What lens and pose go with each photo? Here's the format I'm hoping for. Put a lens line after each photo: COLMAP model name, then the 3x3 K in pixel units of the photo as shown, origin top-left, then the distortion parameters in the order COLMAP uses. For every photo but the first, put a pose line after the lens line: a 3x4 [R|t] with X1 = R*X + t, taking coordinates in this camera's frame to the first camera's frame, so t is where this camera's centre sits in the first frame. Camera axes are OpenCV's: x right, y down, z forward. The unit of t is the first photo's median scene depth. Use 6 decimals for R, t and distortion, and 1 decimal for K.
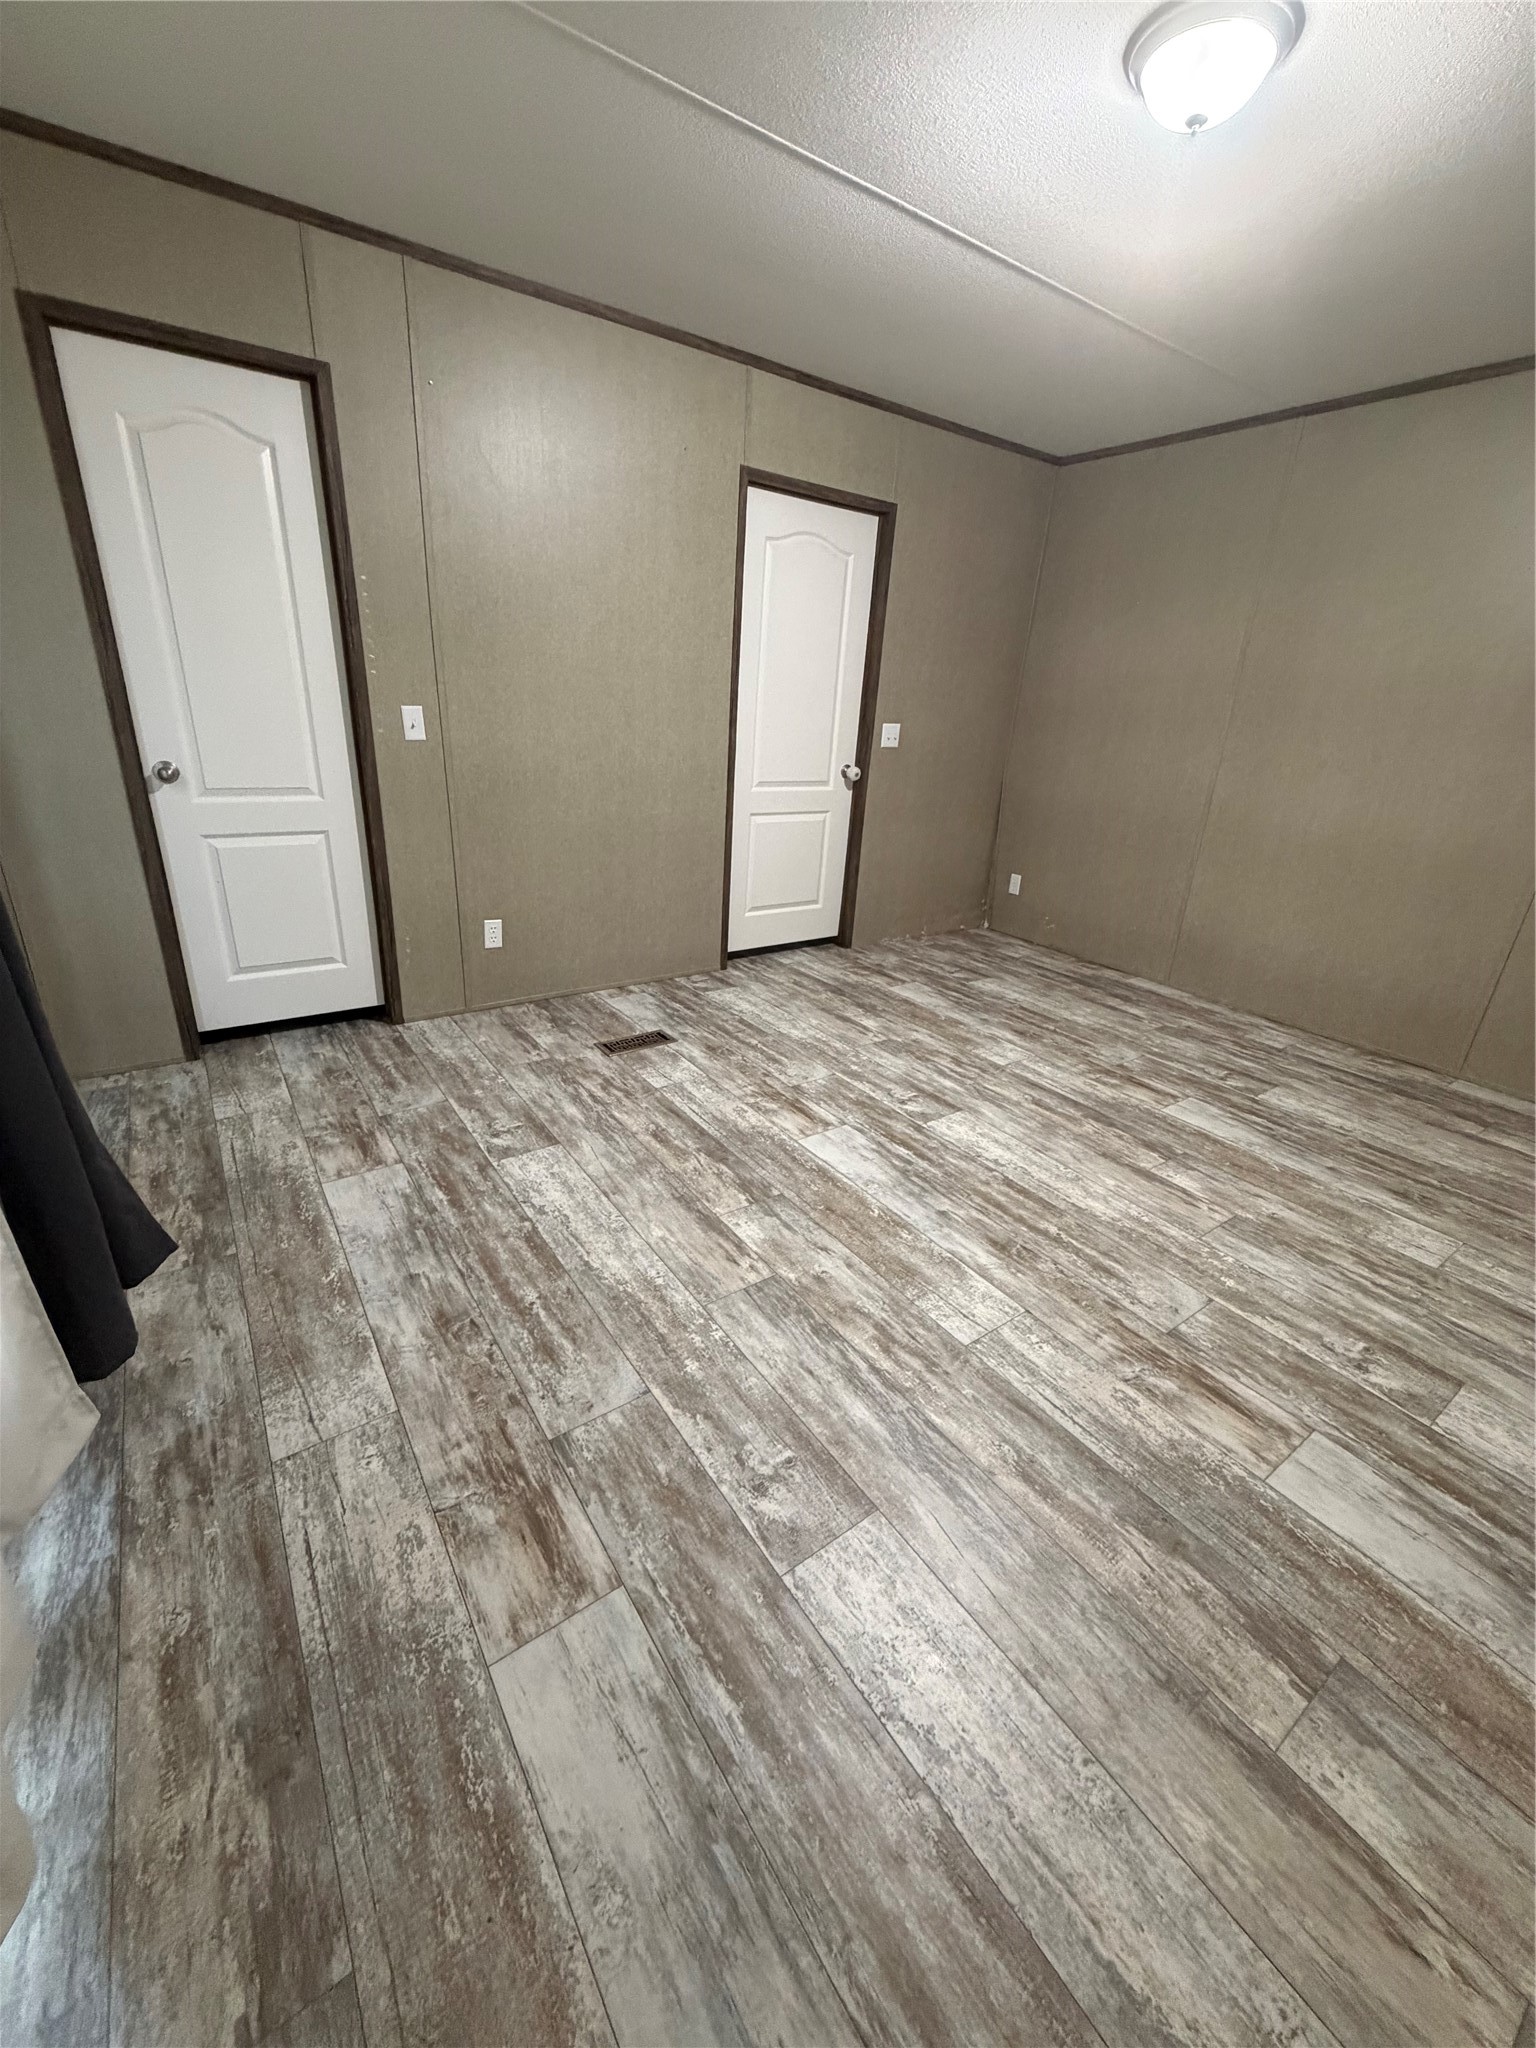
lens RADIAL K [[818.8, 0, 766.4], [0, 818.8, 1010.8], [0, 0, 1]] dist [-0.003759, 0.001386]
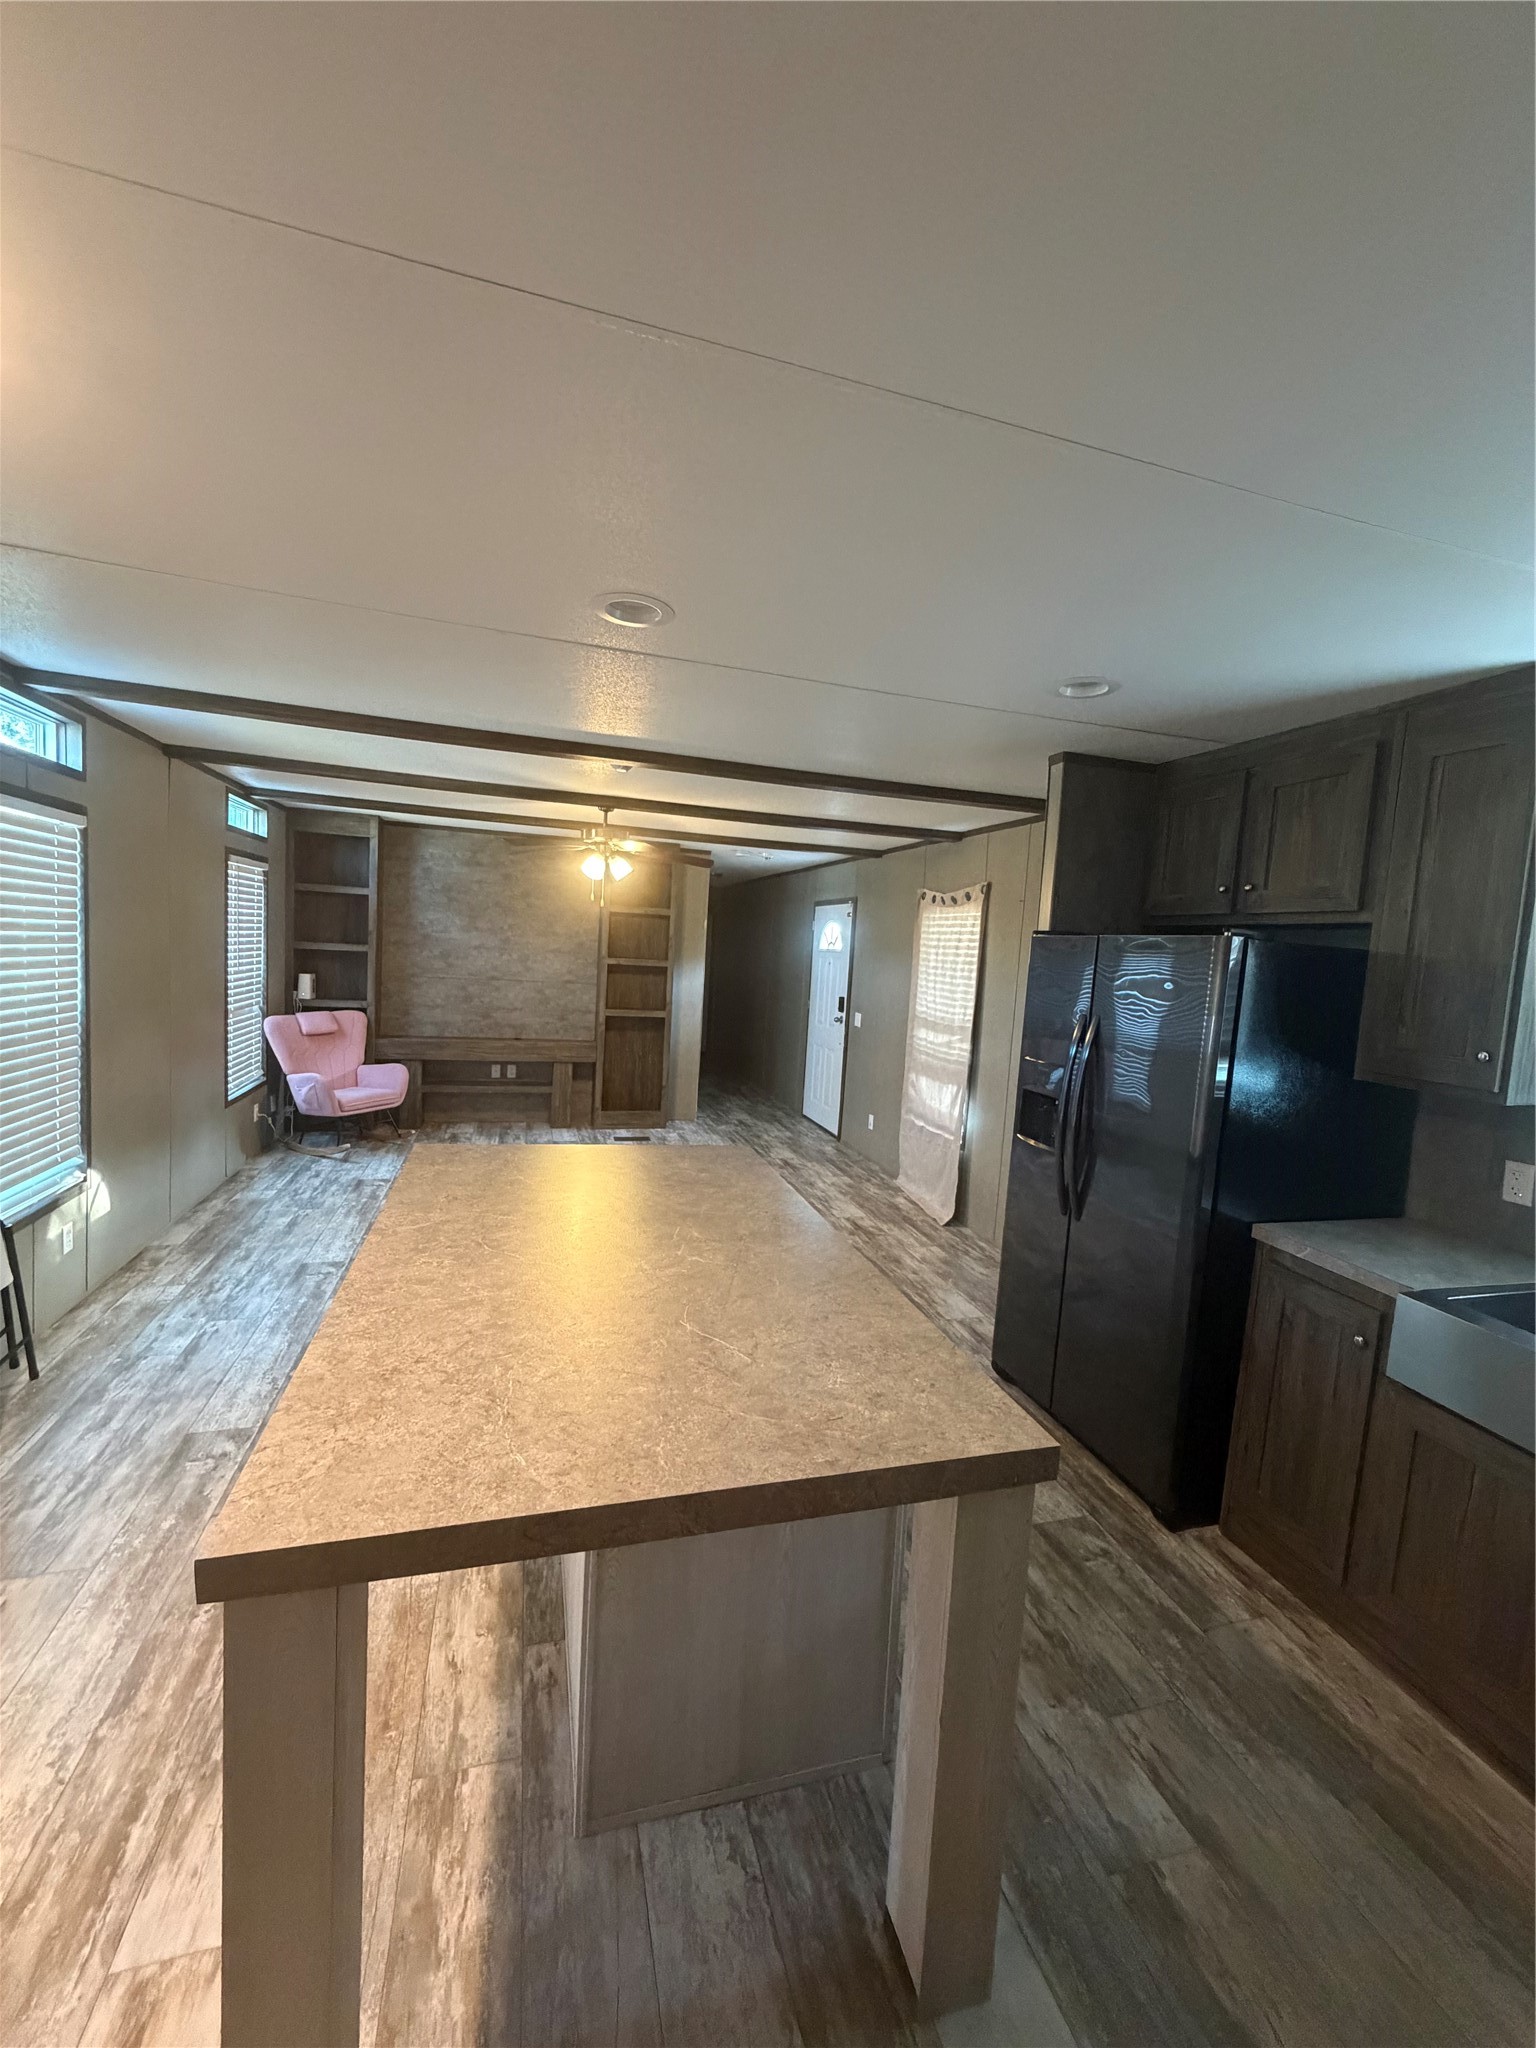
lens RADIAL K [[818.8, 0, 769.9], [0, 818.8, 1015.7], [0, 0, 1]] dist [-0.003759, 0.001386]
pose [[-0.941044, -0.134131, 0.310555, -0.464747], [0.016636, 0.898572, 0.438510, -0.777860], [-0.337874, 0.417824, -0.843365, 1.396276]]
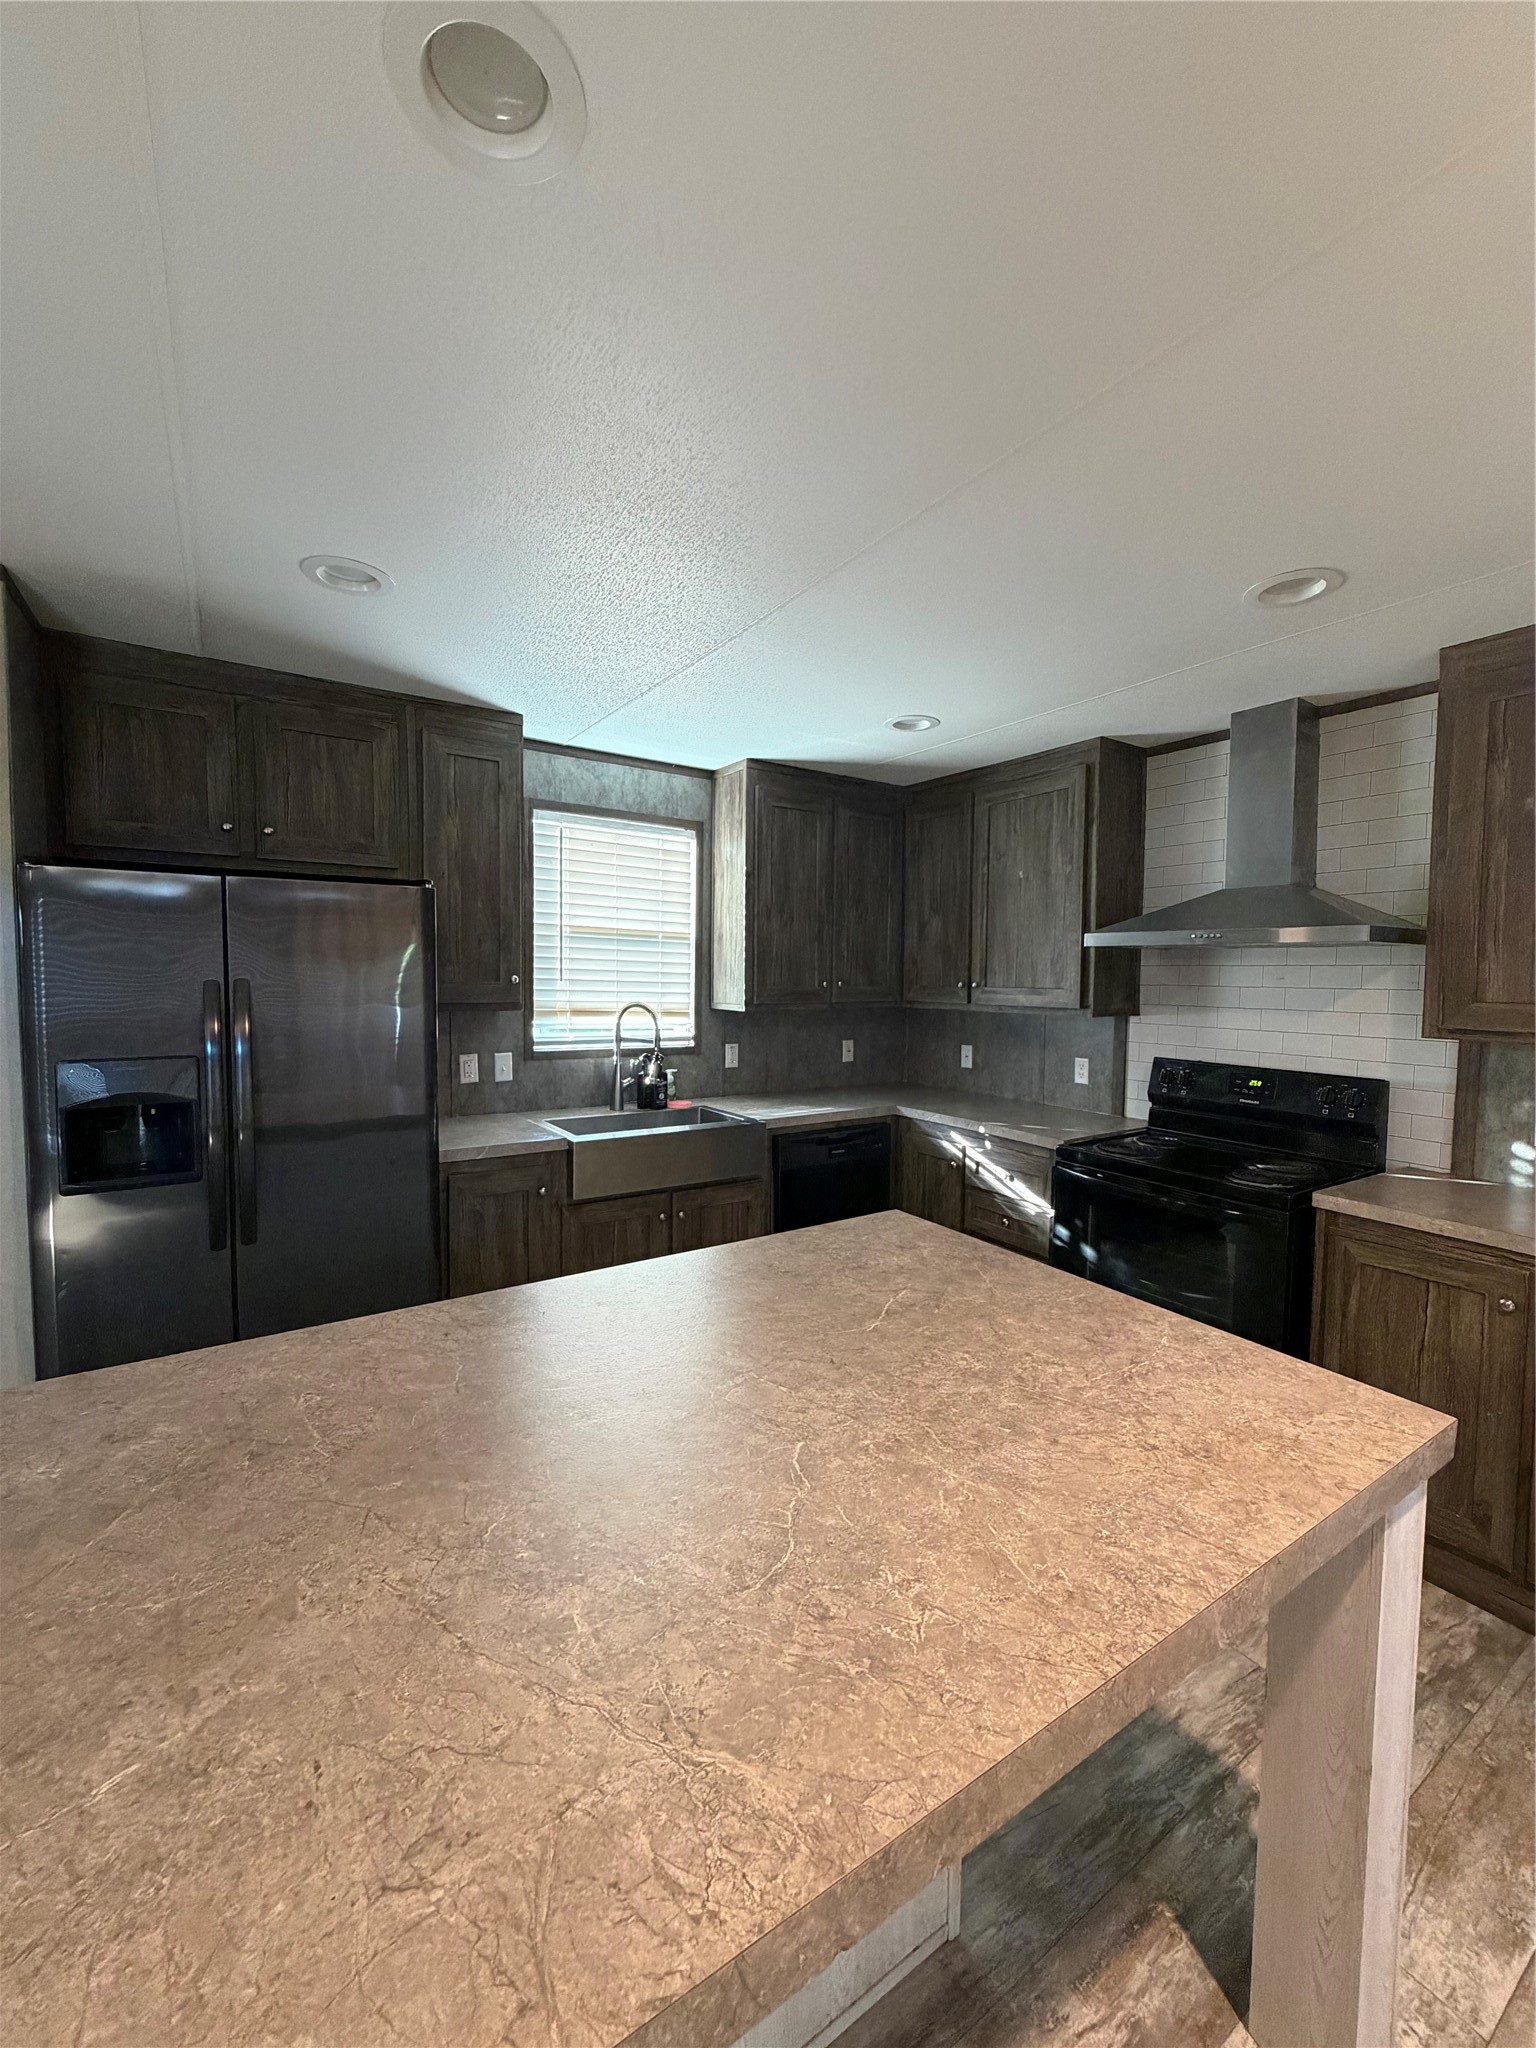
lens RADIAL K [[818.8, 0, 763.5], [0, 818.8, 1016.8], [0, 0, 1]] dist [-0.003759, 0.001386]
pose [[-0.039154, 0.005537, -0.999218, 0.514274], [-0.378681, 0.925312, 0.019966, -0.392840], [0.924699, 0.379167, -0.034132, 0.724023]]
